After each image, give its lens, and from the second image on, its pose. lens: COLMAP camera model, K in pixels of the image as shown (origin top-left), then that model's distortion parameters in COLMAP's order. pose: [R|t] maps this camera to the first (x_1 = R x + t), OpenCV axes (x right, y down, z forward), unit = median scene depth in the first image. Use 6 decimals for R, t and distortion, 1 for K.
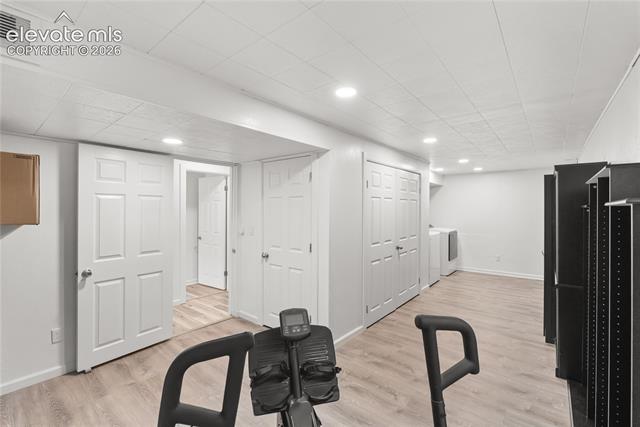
lens RADIAL K [[284.0, 0, 320.6], [0, 284.0, 211.8], [0, 0, 1]] dist [-0.000573, -0.001207]
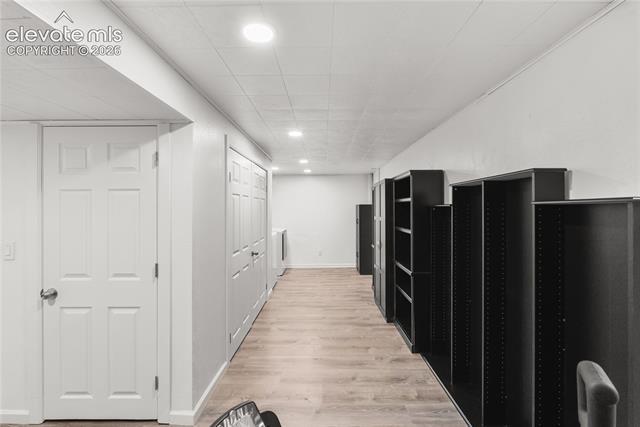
lens RADIAL K [[284.0, 0, 320.6], [0, 284.0, 207.7], [0, 0, 1]] dist [-0.000573, -0.001207]
pose [[0.778126, -0.004014, 0.628096, -0.128991], [0.013741, 0.999849, -0.010634, -0.001056], [-0.627958, 0.016905, 0.778063, 0.233558]]
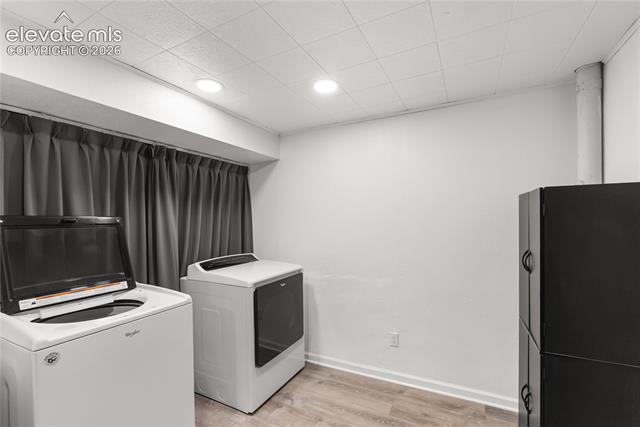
lens RADIAL K [[284.0, 0, 320.9], [0, 284.0, 217.8], [0, 0, 1]] dist [-0.000573, -0.001207]
pose [[0.980660, -0.016086, 0.195059, 0.821887], [0.017247, 0.999842, -0.004256, -0.002542], [-0.194960, 0.007538, 0.980782, 1.157394]]
